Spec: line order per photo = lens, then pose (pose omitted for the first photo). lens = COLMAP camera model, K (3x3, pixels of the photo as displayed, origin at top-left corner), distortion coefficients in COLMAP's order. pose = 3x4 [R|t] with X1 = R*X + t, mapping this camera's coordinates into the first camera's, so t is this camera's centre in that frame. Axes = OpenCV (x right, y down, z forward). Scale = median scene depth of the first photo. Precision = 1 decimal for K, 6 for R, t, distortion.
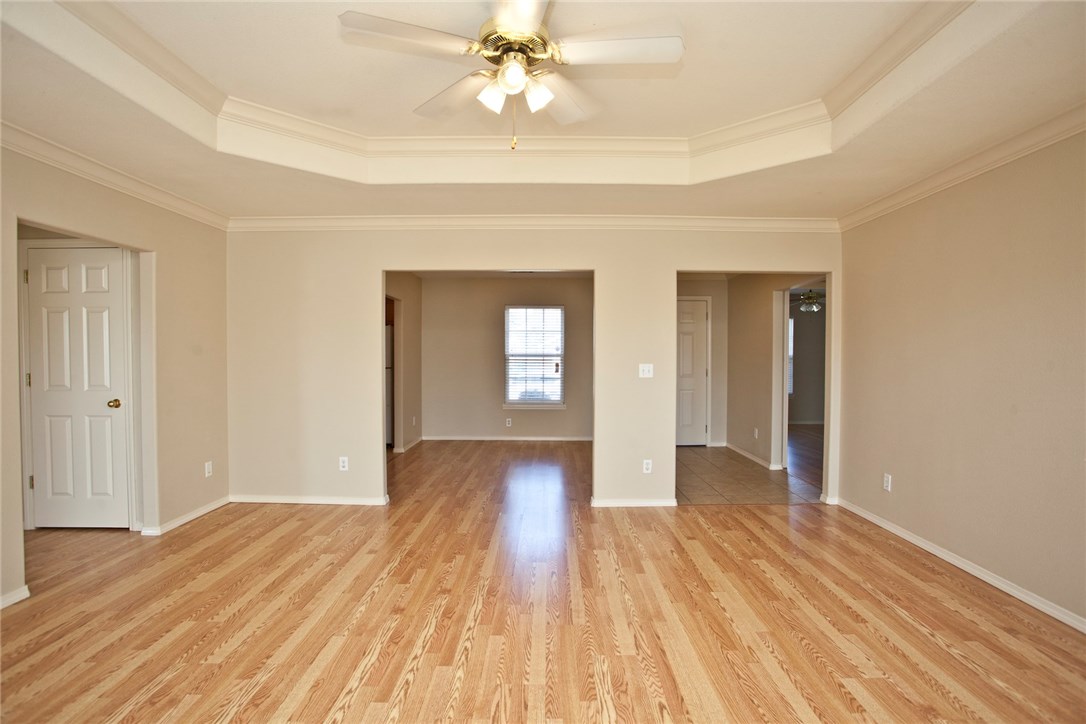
lens RADIAL K [[527.9, 0, 547.5], [0, 527.9, 362.8], [0, 0, 1]] dist [-0.074177, 0.031250]
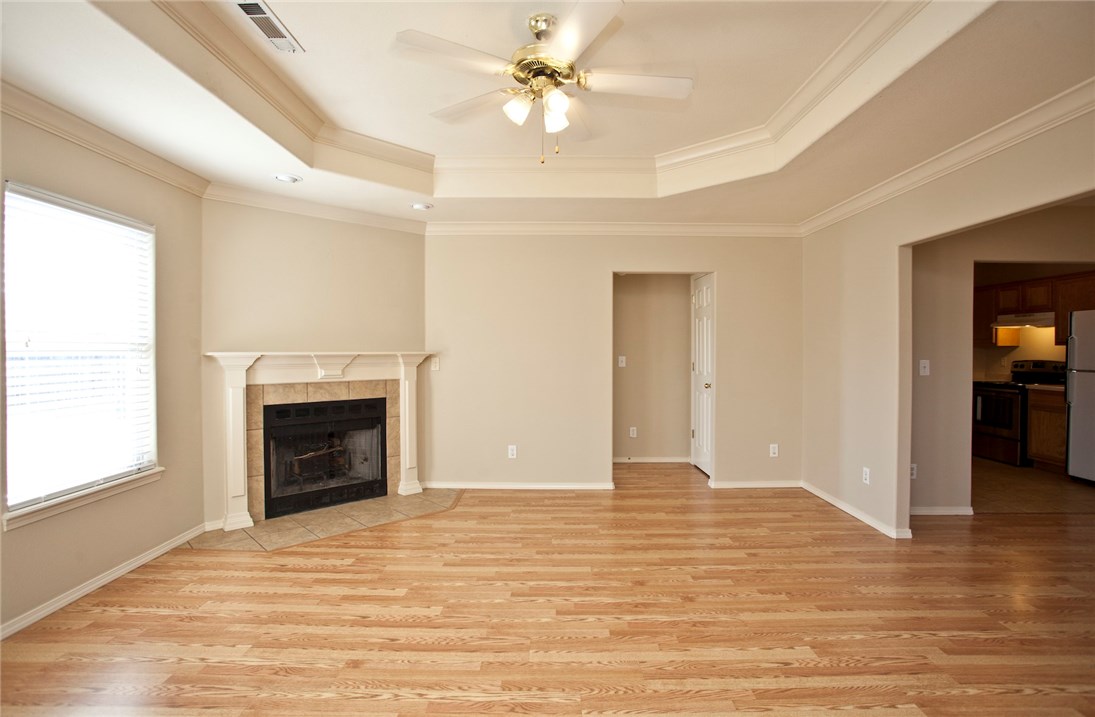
lens RADIAL K [[536.2, 0, 549.7], [0, 536.2, 355.9], [0, 0, 1]] dist [-0.075319, 0.031542]
pose [[0.000467, 0.010691, -0.999943, 0.619446], [-0.017484, 0.999790, 0.010681, -0.009109], [0.999847, 0.017478, 0.000654, 0.598970]]
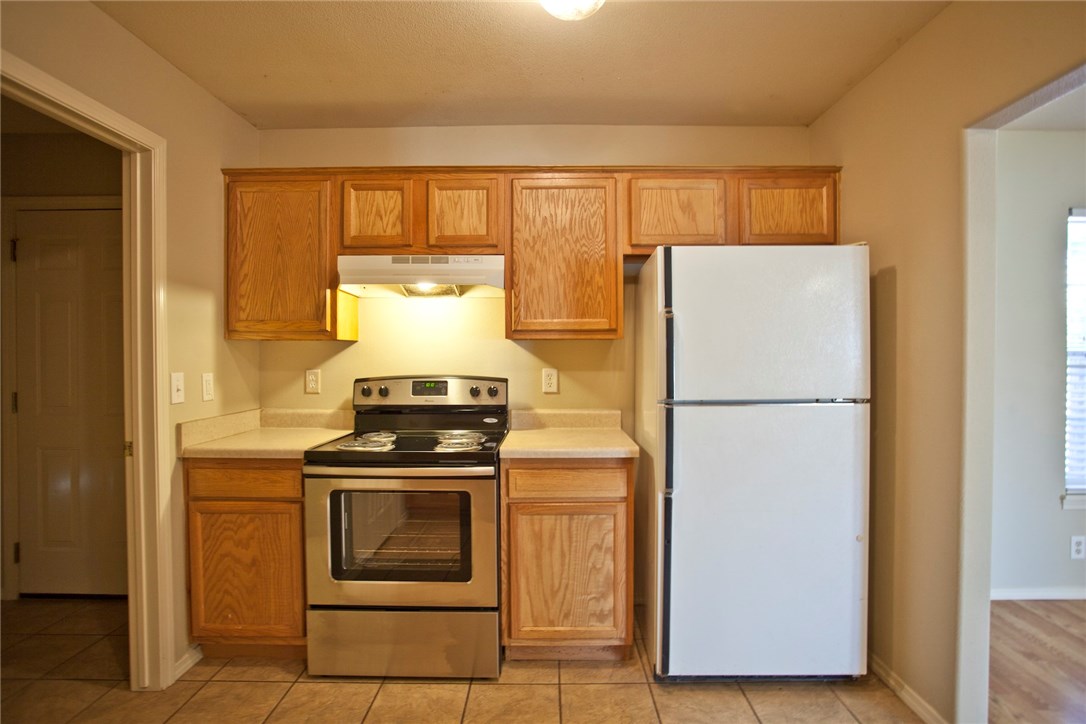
lens RADIAL K [[581.3, 0, 544.8], [0, 581.3, 364.1], [0, 0, 1]] dist [-0.034368, 0.001079]
pose [[0.999997, -0.001962, -0.001468, -0.970105], [0.001971, 0.999981, 0.005895, -0.025814], [0.001457, -0.005898, 0.999982, 1.461034]]
